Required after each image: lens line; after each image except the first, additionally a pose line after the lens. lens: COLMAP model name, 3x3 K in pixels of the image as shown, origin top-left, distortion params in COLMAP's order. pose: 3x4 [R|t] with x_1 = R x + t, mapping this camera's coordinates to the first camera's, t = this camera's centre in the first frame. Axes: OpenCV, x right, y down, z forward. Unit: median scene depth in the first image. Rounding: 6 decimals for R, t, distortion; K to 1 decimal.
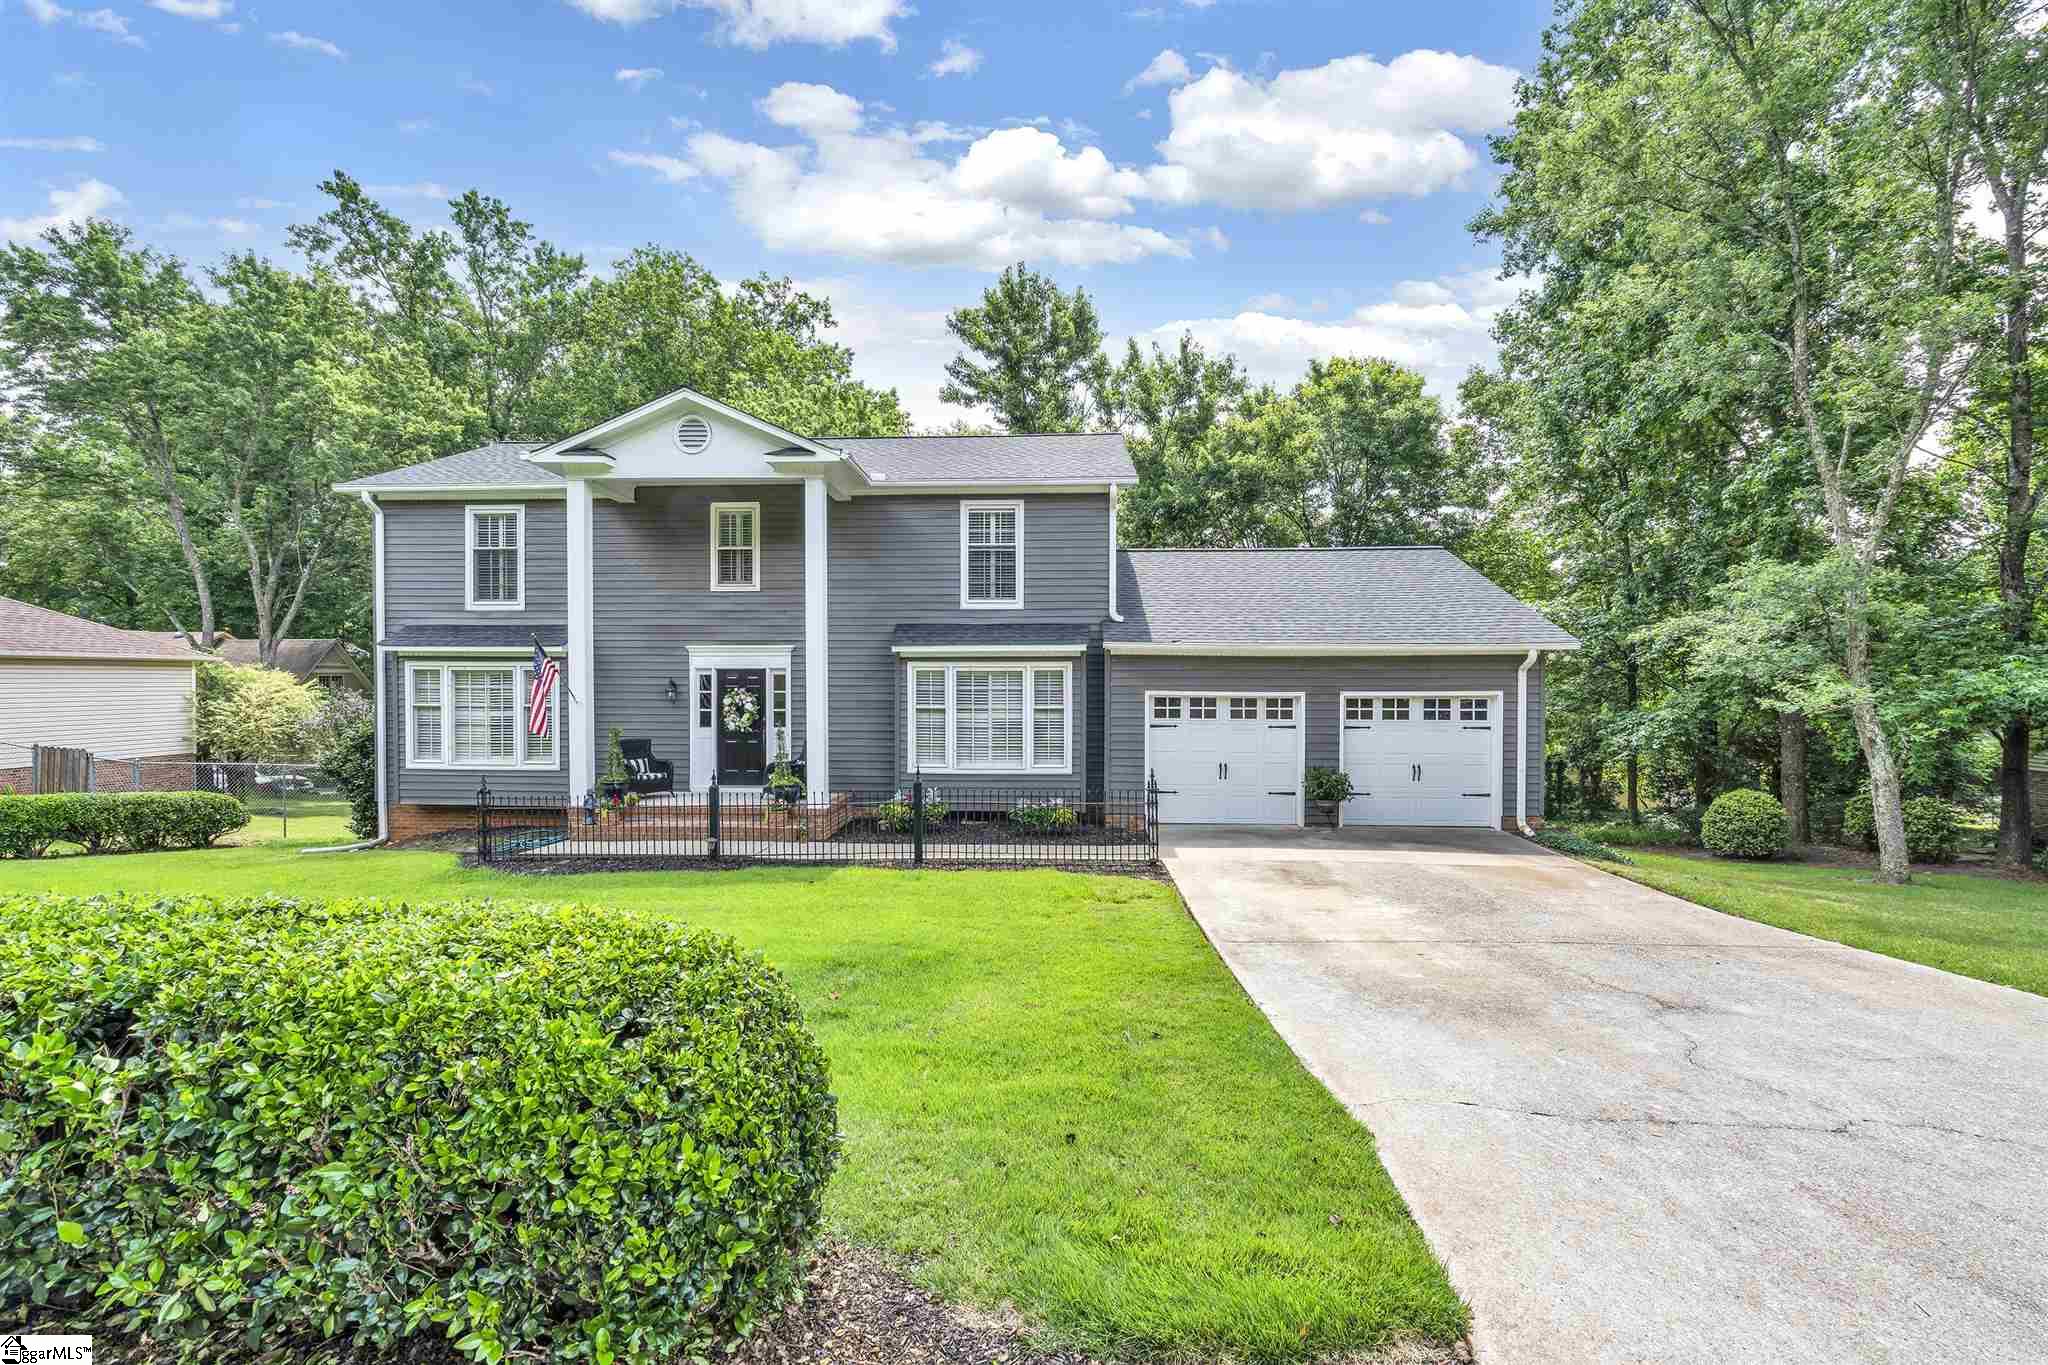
lens RADIAL K [[915.8, 0, 1019.5], [0, 915.8, 689.9], [0, 0, 1]] dist [-0.001571, 0.000151]
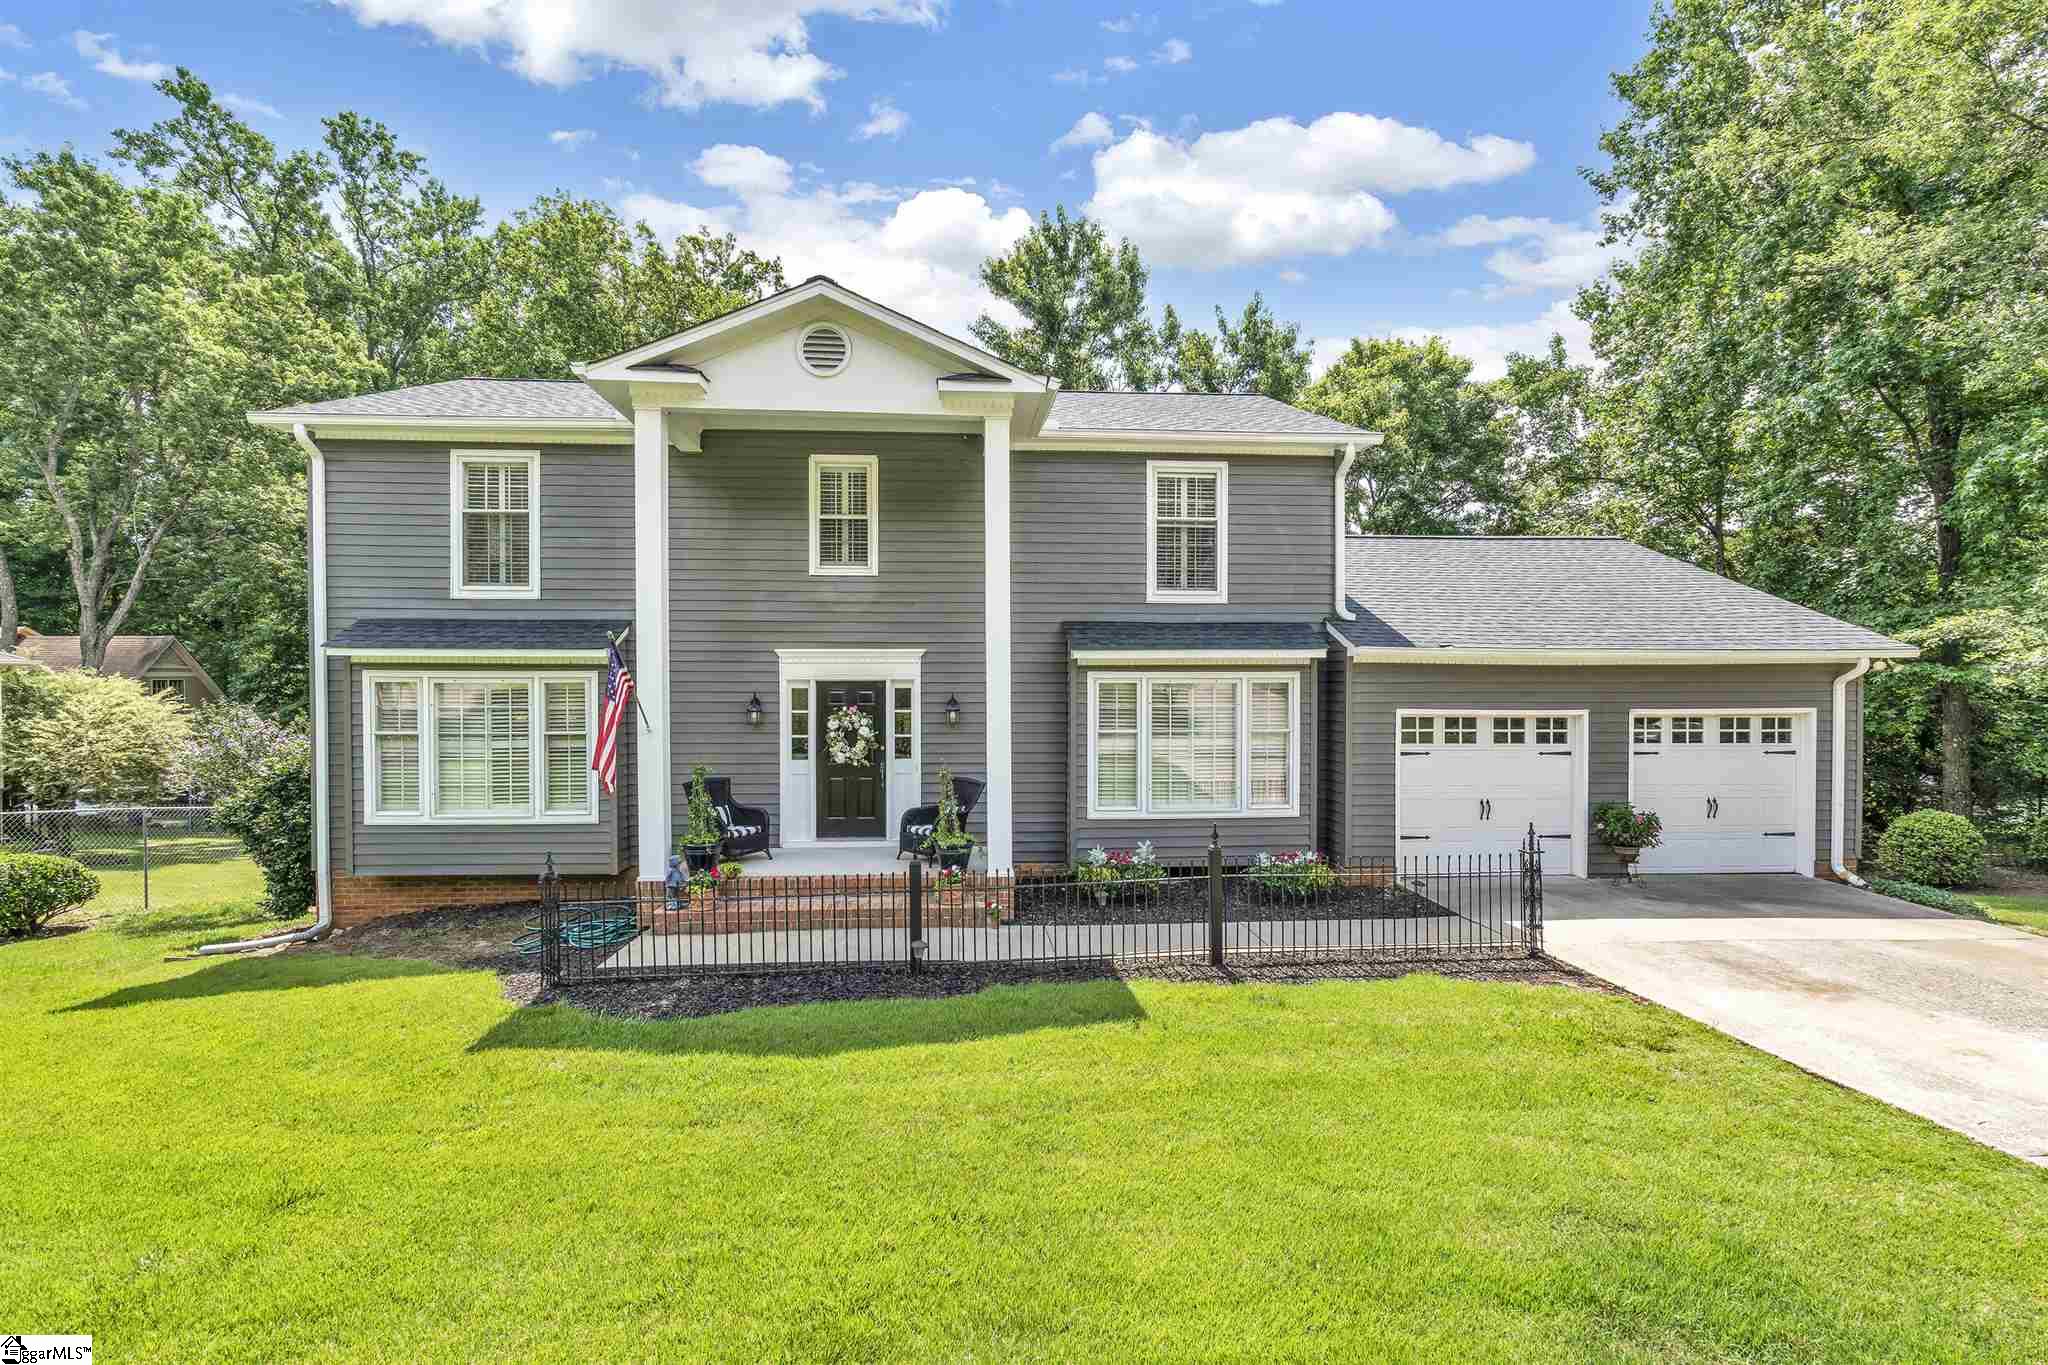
lens RADIAL K [[920.6, 0, 1021.8], [0, 920.6, 689.3], [0, 0, 1]] dist [-0.001066, 0.001200]
pose [[0.993092, -0.002363, 0.117311, -0.249082], [0.002470, 0.999997, -0.000763, -0.014869], [-0.117309, 0.001048, 0.993095, 0.239084]]
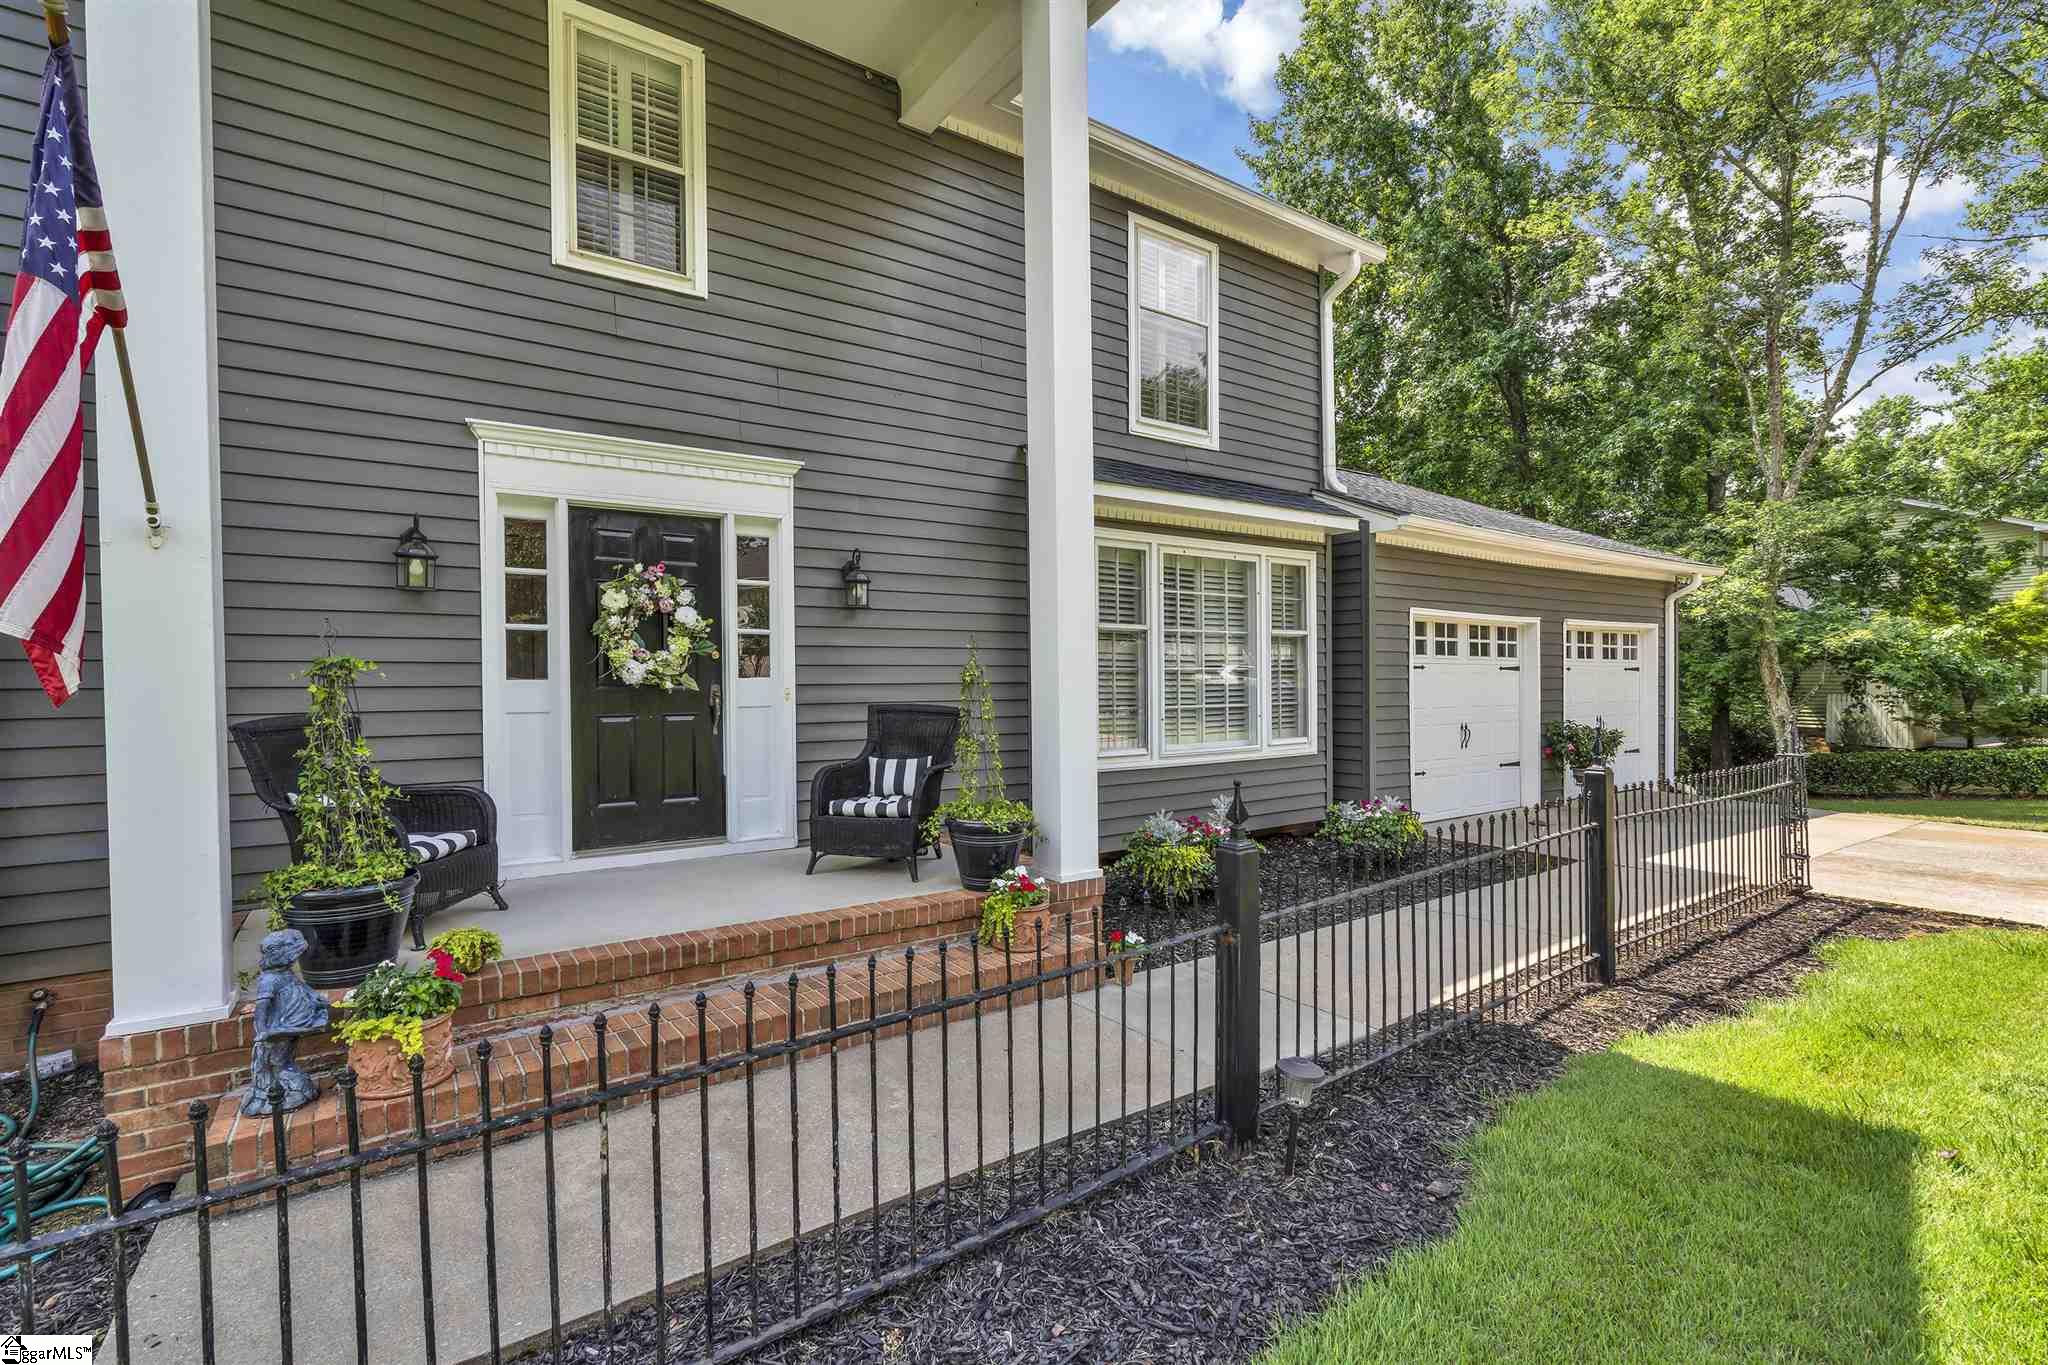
lens RADIAL K [[915.8, 0, 1019.5], [0, 915.8, 689.9], [0, 0, 1]] dist [-0.001571, 0.000151]
pose [[0.796354, -0.014011, 0.604669, -0.395636], [0.014745, 0.999884, 0.003749, 0.045121], [-0.604651, 0.005931, 0.796468, 0.623905]]
